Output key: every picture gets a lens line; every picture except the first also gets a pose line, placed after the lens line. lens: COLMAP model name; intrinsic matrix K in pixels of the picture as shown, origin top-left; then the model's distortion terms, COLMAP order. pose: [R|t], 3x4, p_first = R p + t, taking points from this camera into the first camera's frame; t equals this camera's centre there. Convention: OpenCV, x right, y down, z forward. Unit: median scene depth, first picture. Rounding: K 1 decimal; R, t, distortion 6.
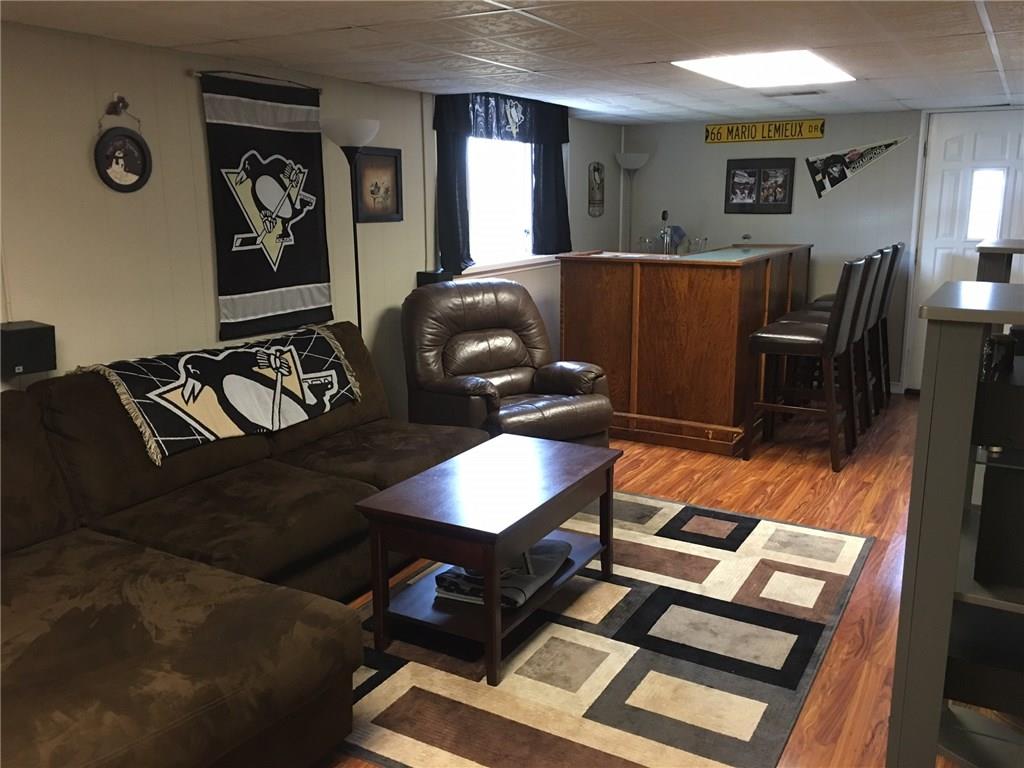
lens RADIAL K [[863.6, 0, 511.7], [0, 863.6, 382.6], [0, 0, 1]] dist [0.054556, -0.060118]
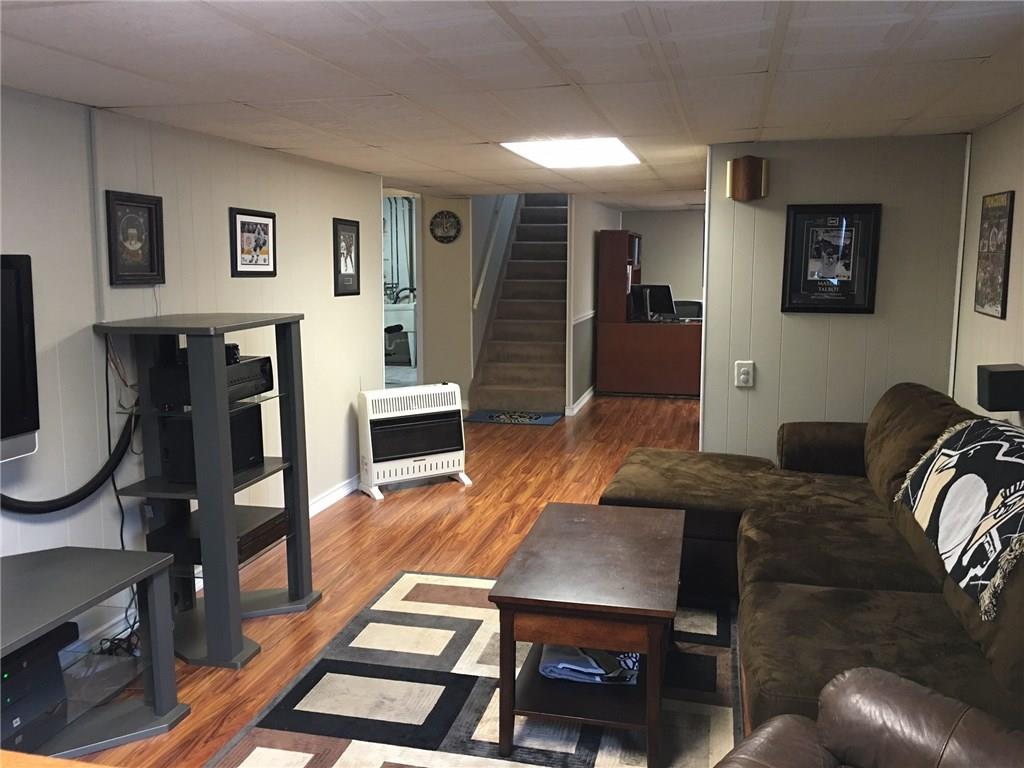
lens RADIAL K [[863.6, 0, 510.7], [0, 863.6, 382.4], [0, 0, 1]] dist [0.054556, -0.060118]
pose [[-0.955755, 0.056302, -0.288727, 0.350996], [-0.050267, 0.935817, 0.348883, -0.393762], [0.289839, 0.347960, -0.891582, 1.775759]]
